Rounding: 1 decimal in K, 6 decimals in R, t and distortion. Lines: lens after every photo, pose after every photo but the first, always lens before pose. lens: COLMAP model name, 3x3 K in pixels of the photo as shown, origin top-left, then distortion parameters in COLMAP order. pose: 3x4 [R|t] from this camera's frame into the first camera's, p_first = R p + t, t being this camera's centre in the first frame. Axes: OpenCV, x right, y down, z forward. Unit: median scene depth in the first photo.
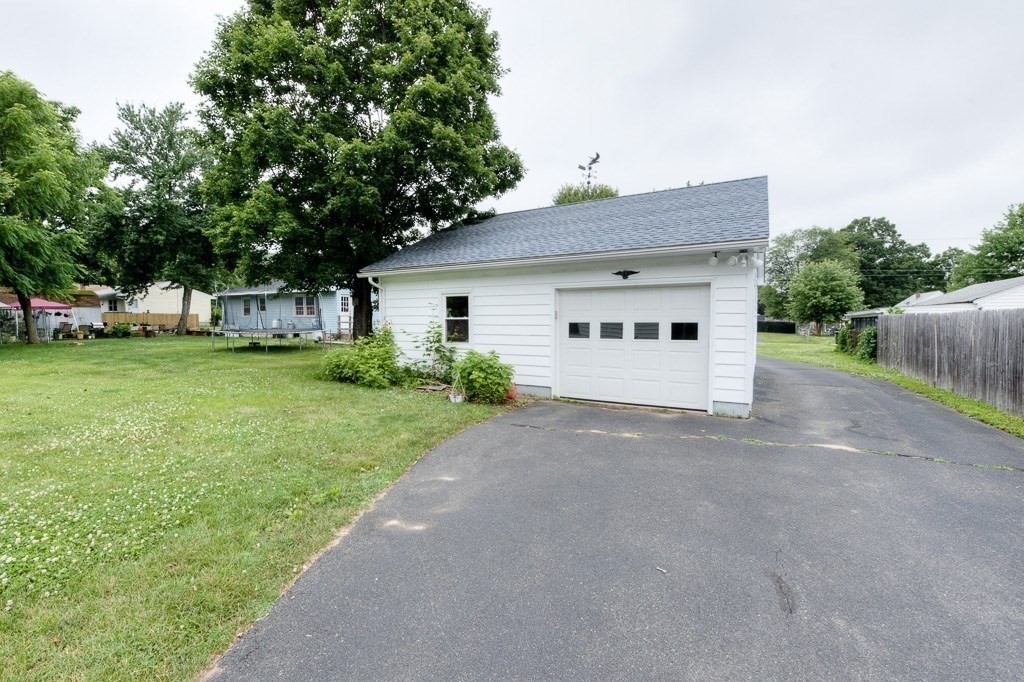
lens RADIAL K [[434.3, 0, 510.2], [0, 434.3, 339.2], [0, 0, 1]] dist [-0.013312, -0.000416]
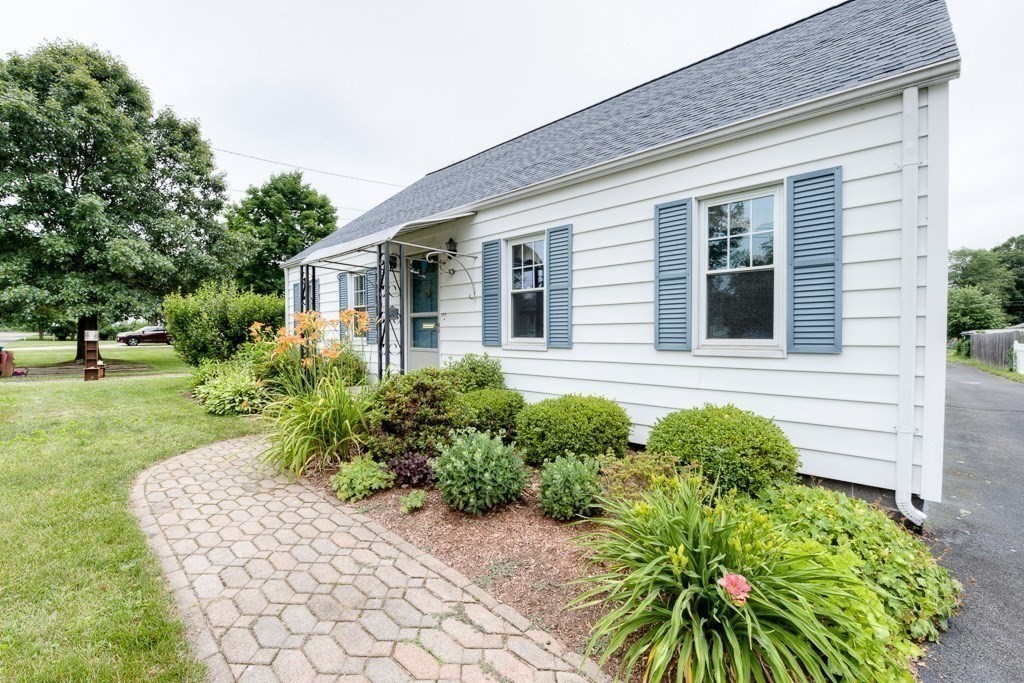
lens RADIAL K [[419.8, 0, 521.2], [0, 419.8, 342.7], [0, 0, 1]] dist [-0.013681, -0.001479]
pose [[0.974709, 0.007163, -0.223363, -0.126340], [-0.012672, 0.999650, -0.023240, 0.009093], [0.223118, 0.025482, 0.974458, -0.225218]]
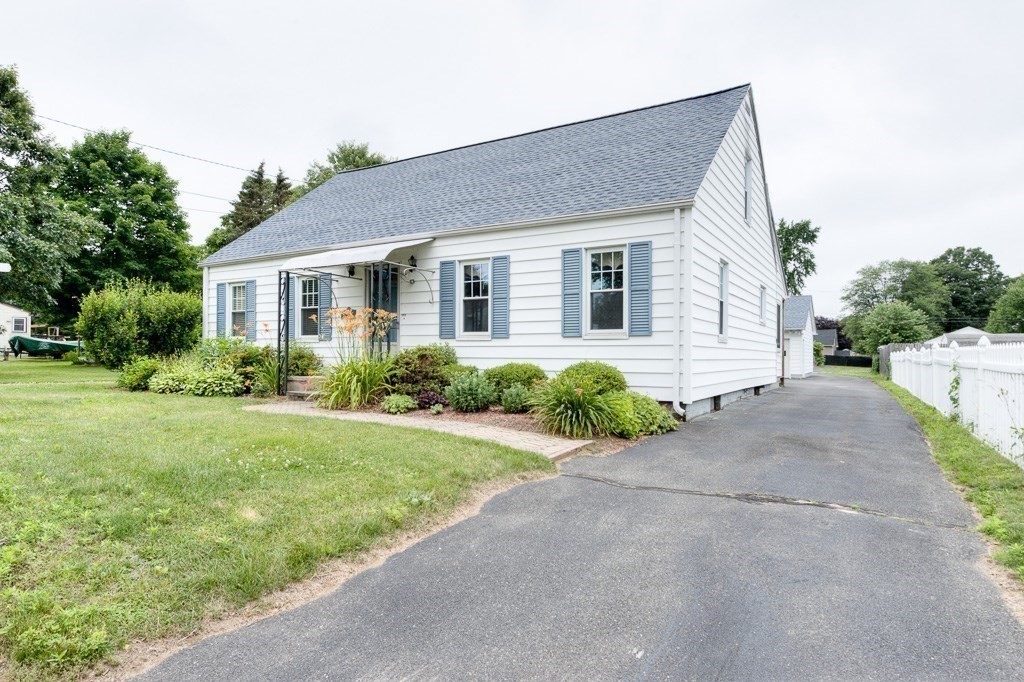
lens RADIAL K [[570.1, 0, 511.9], [0, 570.1, 343.2], [0, 0, 1]] dist [-0.001367, -0.001830]
pose [[0.999557, 0.009002, -0.028357, -0.128547], [-0.010782, 0.997938, -0.063276, 0.017040], [0.027729, 0.063554, 0.997593, -0.285016]]
